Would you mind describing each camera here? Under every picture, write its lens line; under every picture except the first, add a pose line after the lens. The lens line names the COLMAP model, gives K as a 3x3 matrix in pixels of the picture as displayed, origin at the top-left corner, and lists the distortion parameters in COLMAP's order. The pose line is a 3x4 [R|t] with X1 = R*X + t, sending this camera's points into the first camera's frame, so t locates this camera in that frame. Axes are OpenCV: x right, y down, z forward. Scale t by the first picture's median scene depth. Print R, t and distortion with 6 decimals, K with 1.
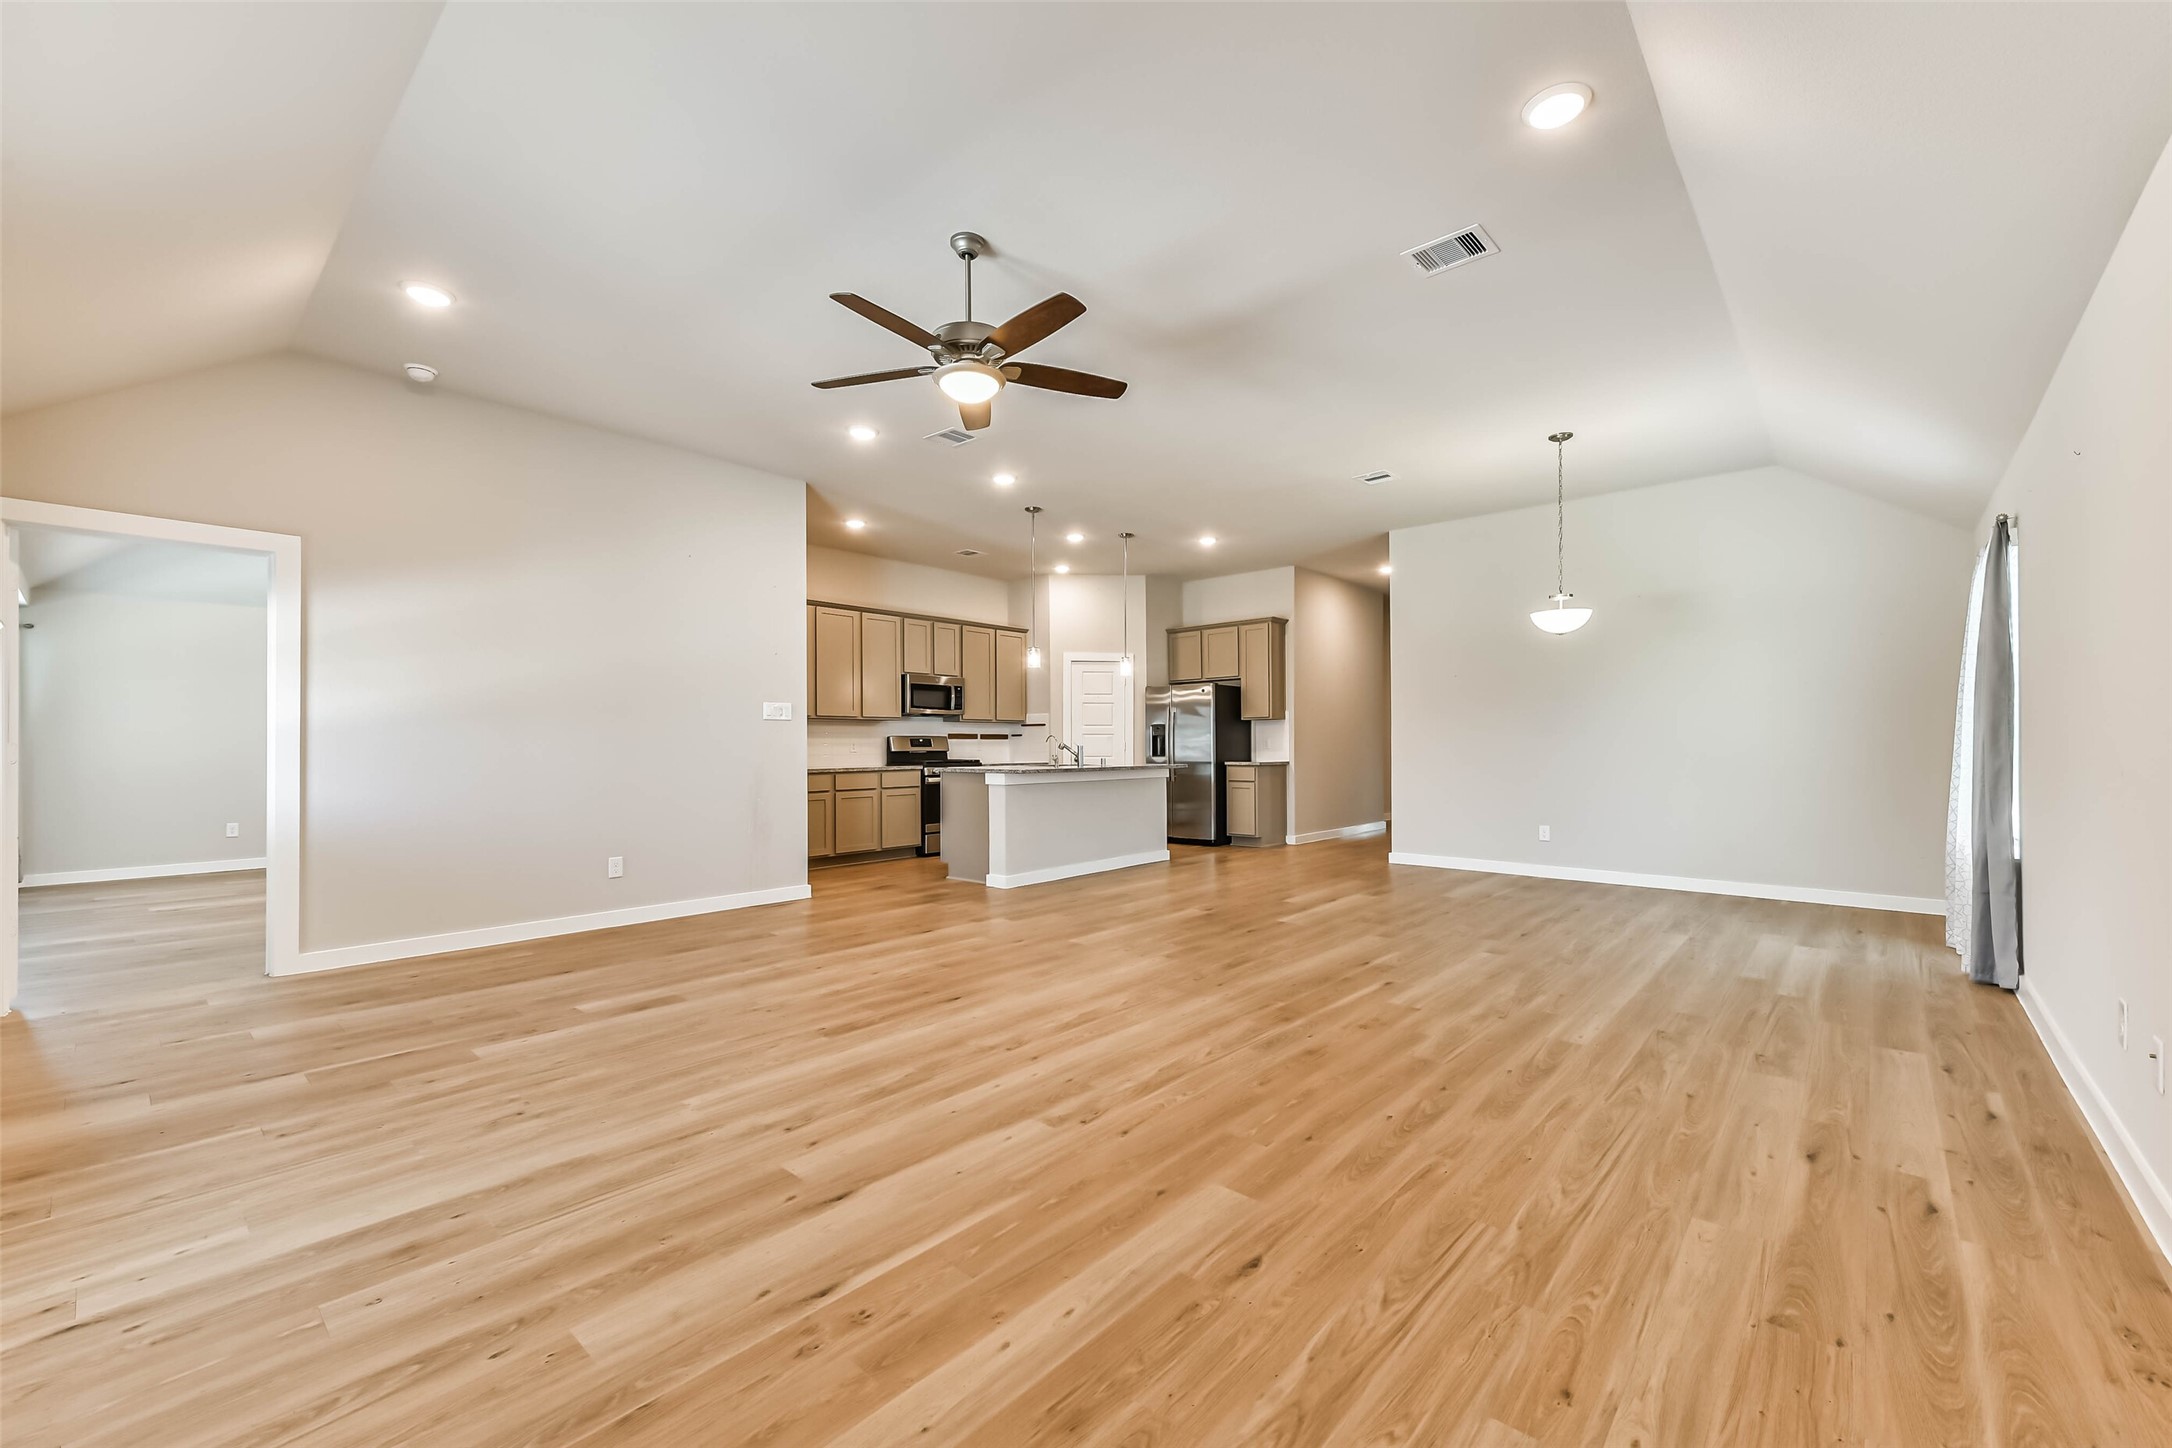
lens RADIAL K [[871.9, 0, 1081.8], [0, 871.9, 739.2], [0, 0, 1]] dist [0.021849, -0.002222]
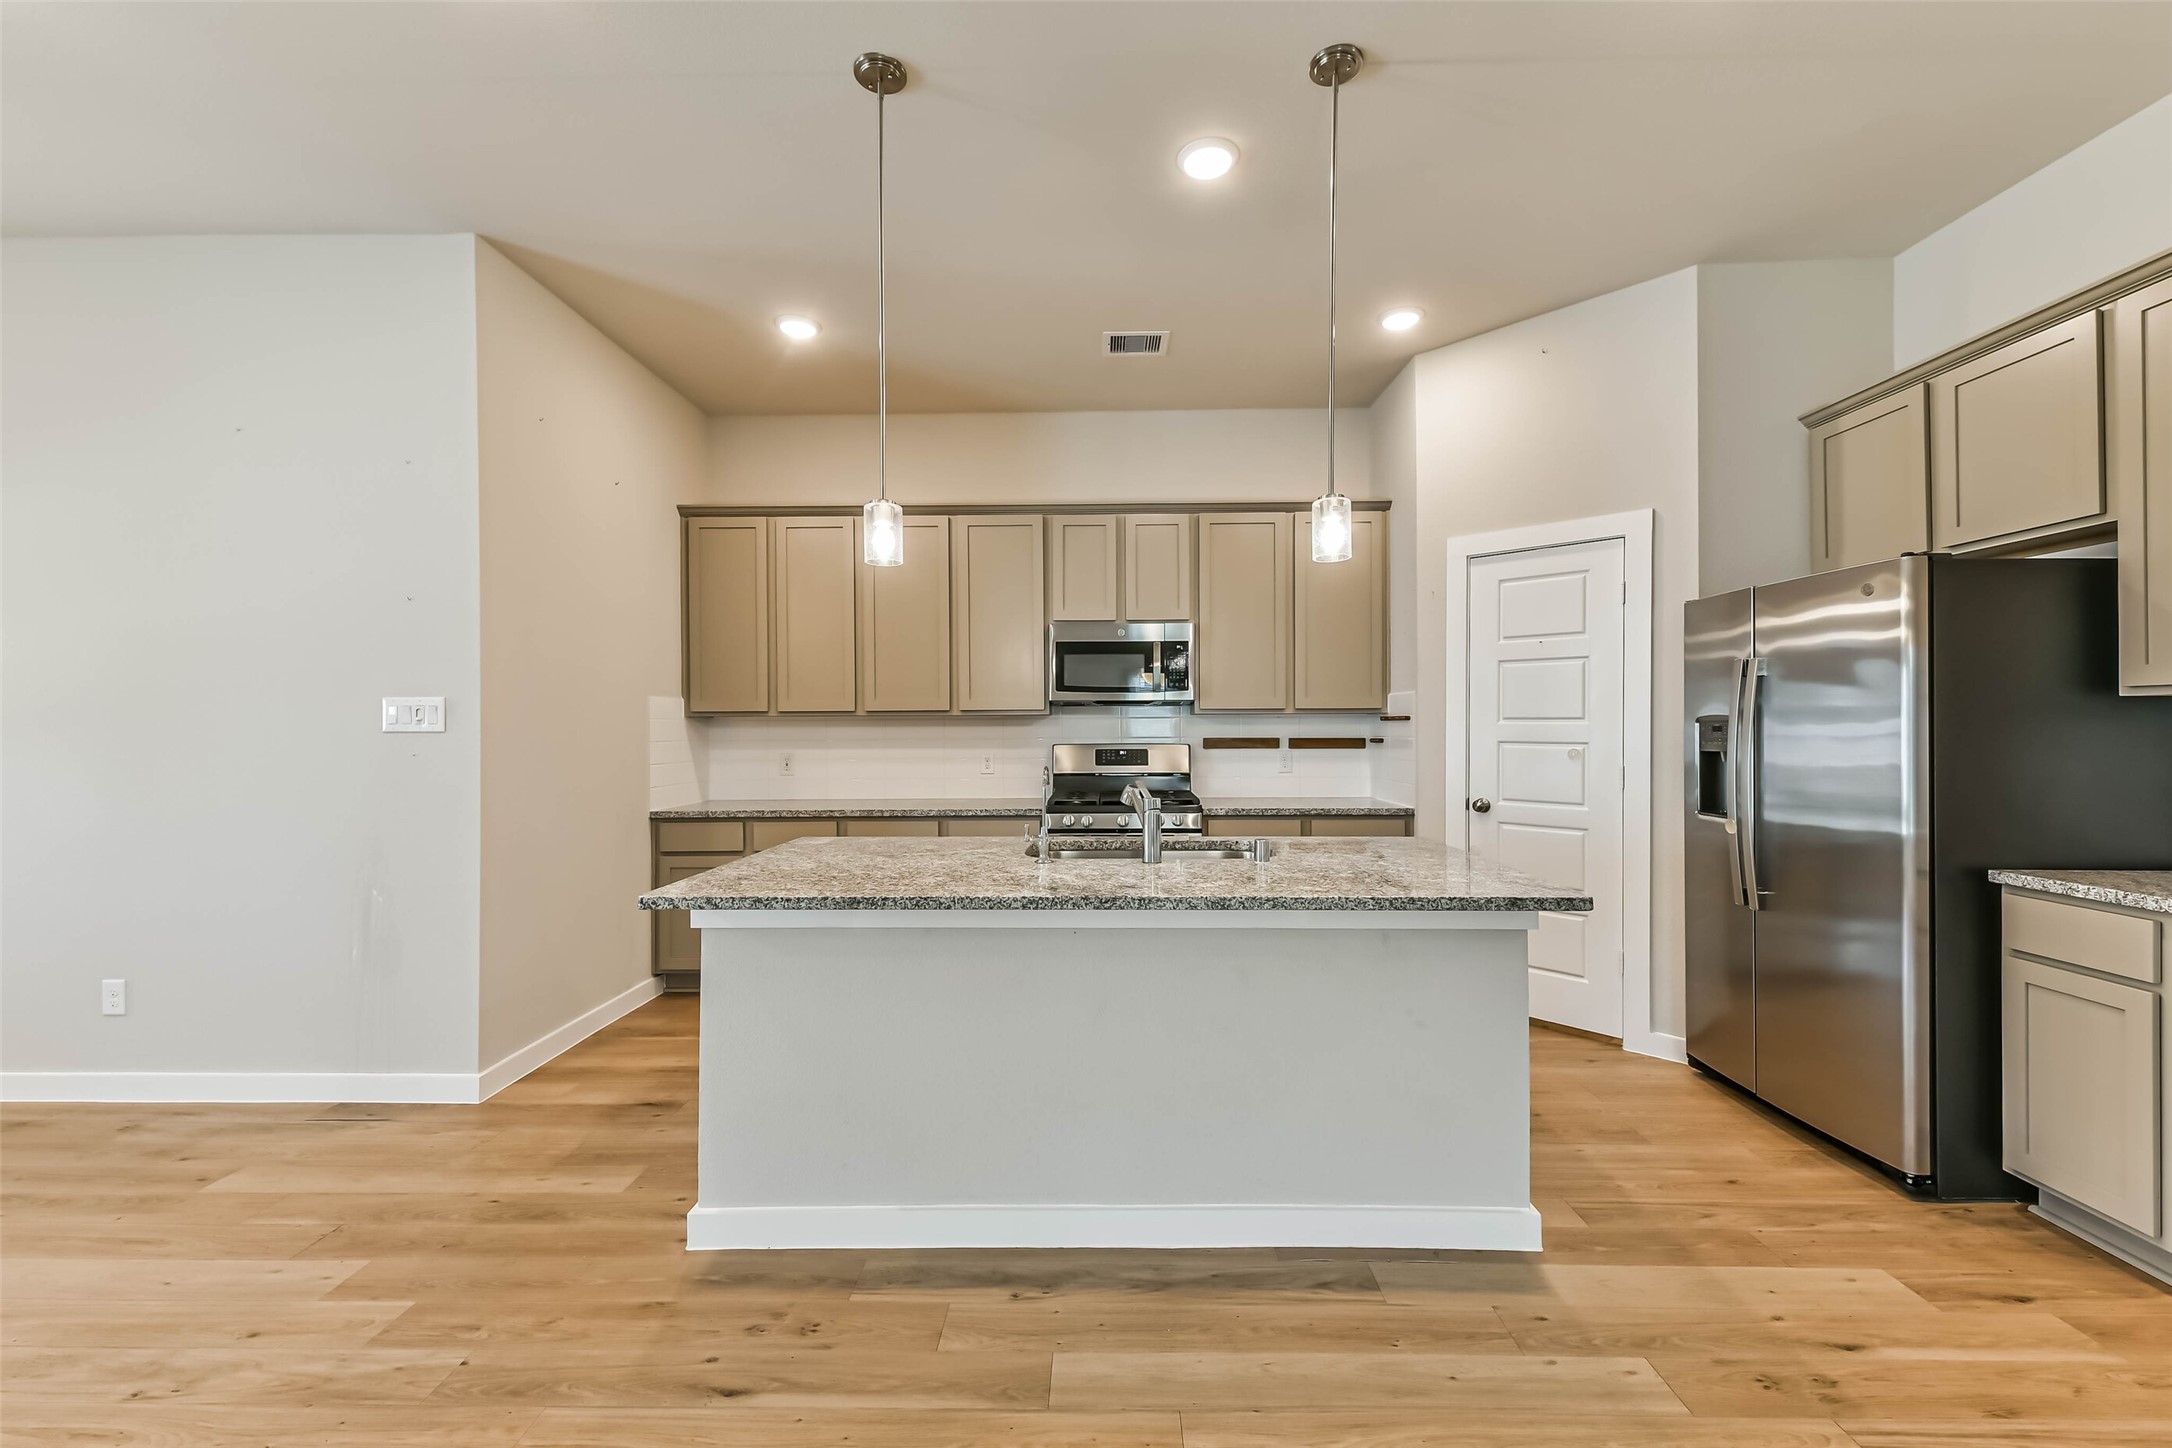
lens RADIAL K [[871.9, 0, 1093.5], [0, 871.9, 722.1], [0, 0, 1]] dist [0.021849, -0.002222]
pose [[0.652988, 0.001964, -0.757365, 0.542296], [0.005312, 0.999960, 0.007173, -0.056279], [0.757349, -0.008707, 0.652952, 1.850281]]
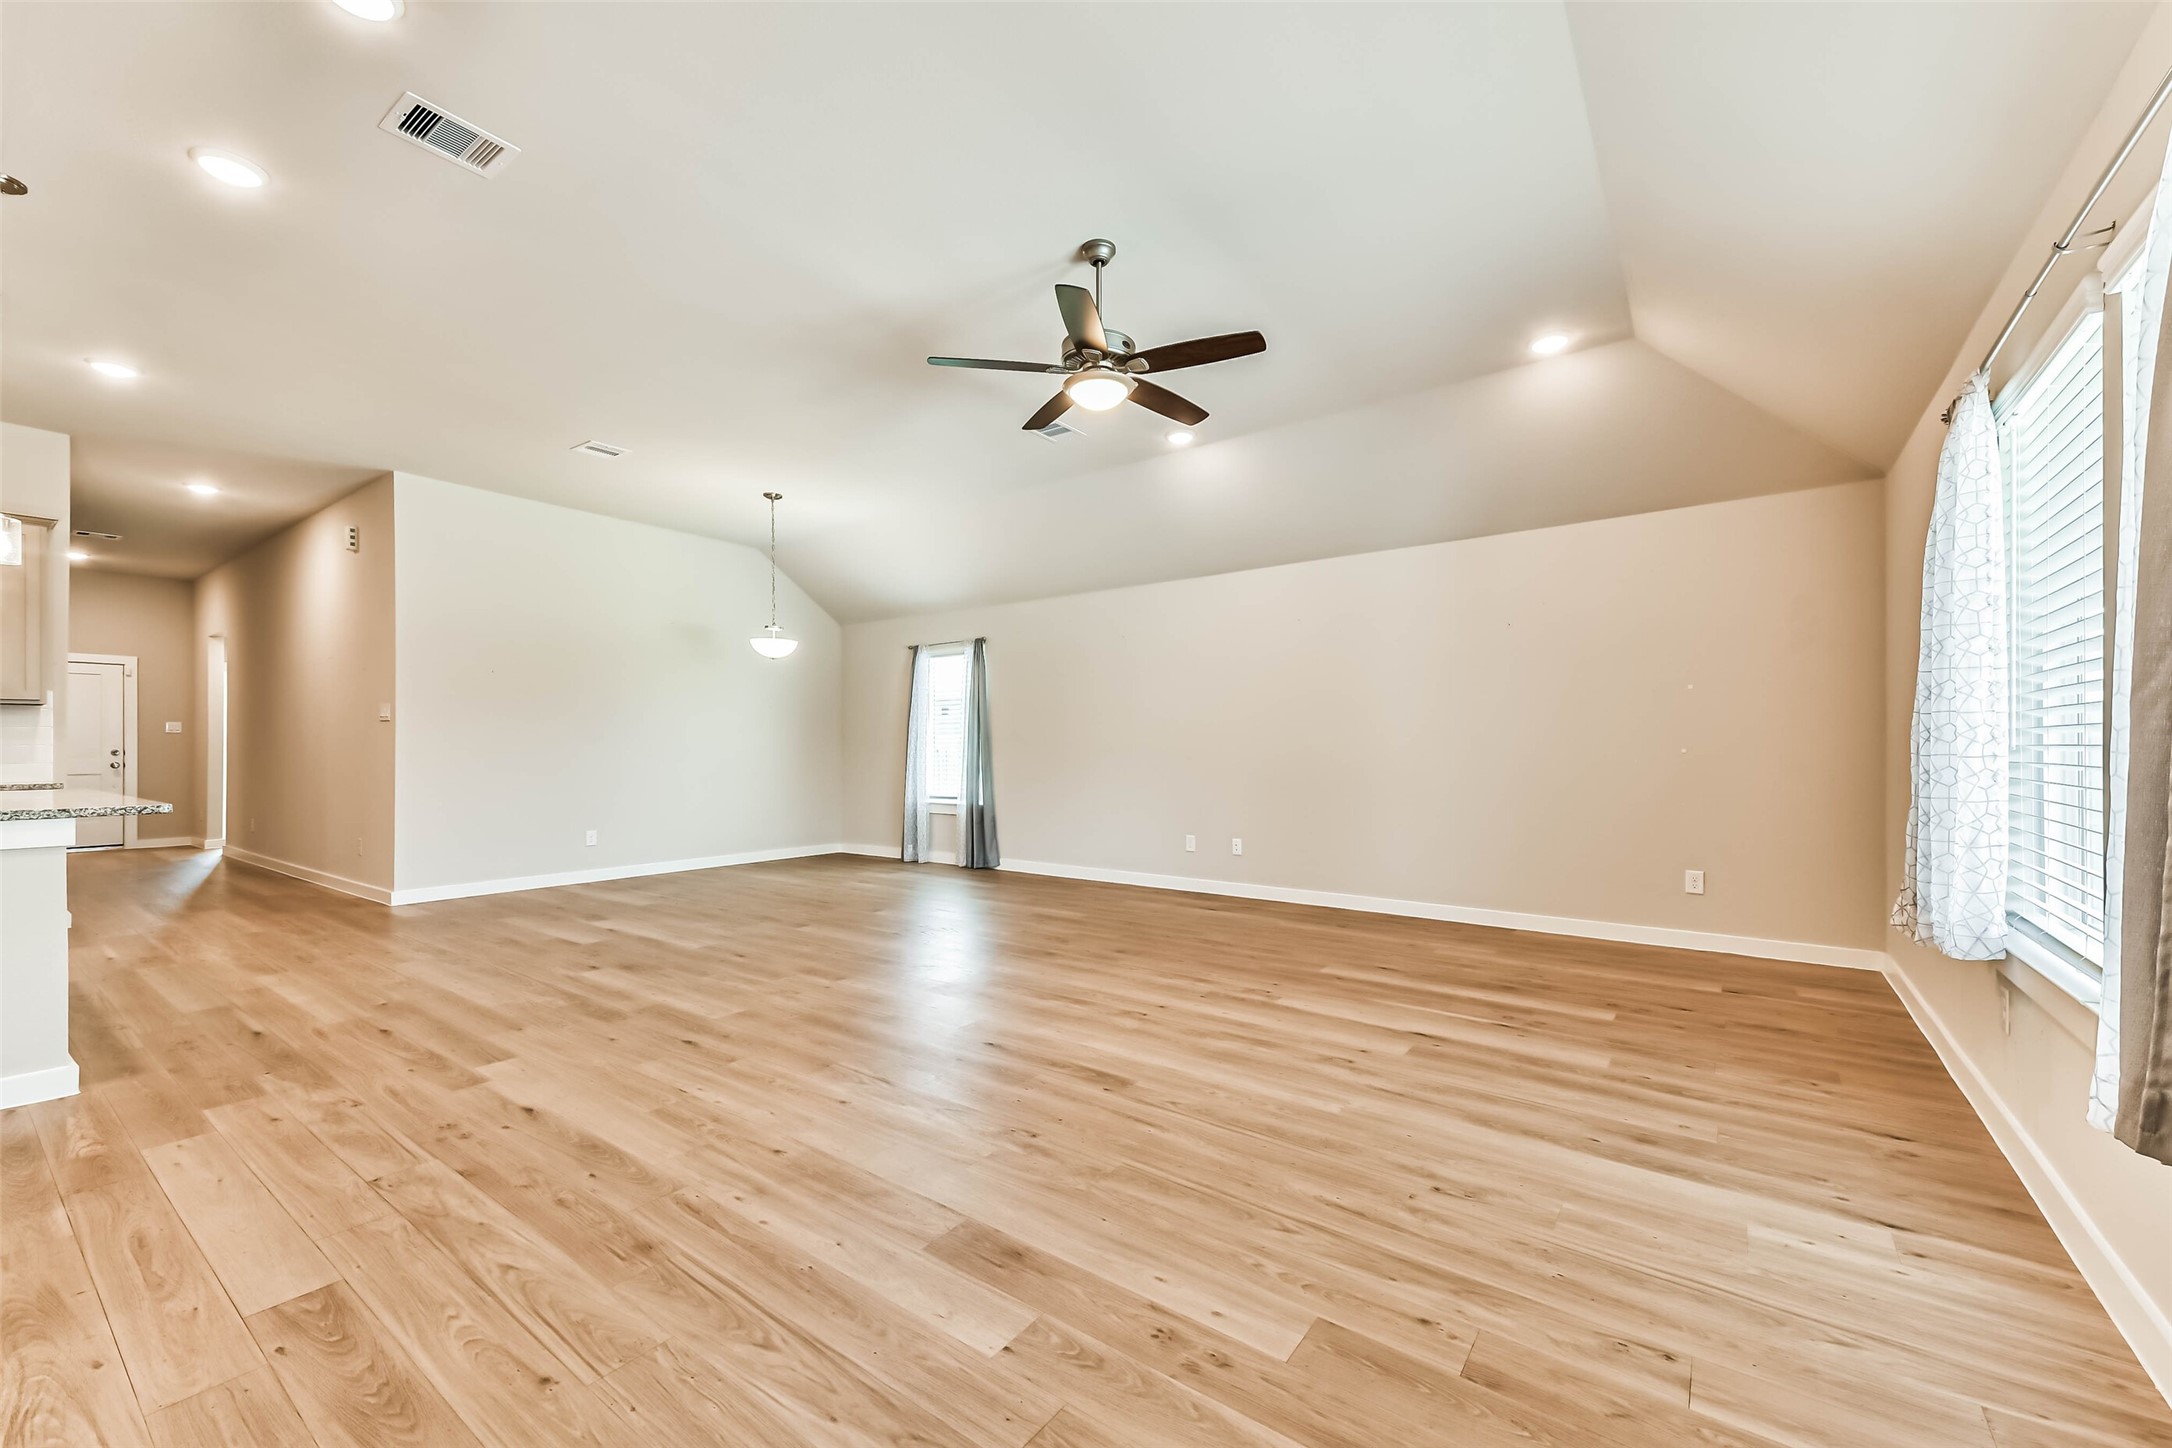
lens RADIAL K [[871.9, 0, 1105.9], [0, 871.9, 725.4], [0, 0, 1]] dist [0.021849, -0.002222]
pose [[-0.114481, 0.032999, 0.992877, -1.172037], [0.001590, 0.999453, -0.033035, 0.022989], [-0.993424, -0.002203, -0.114471, 1.155709]]
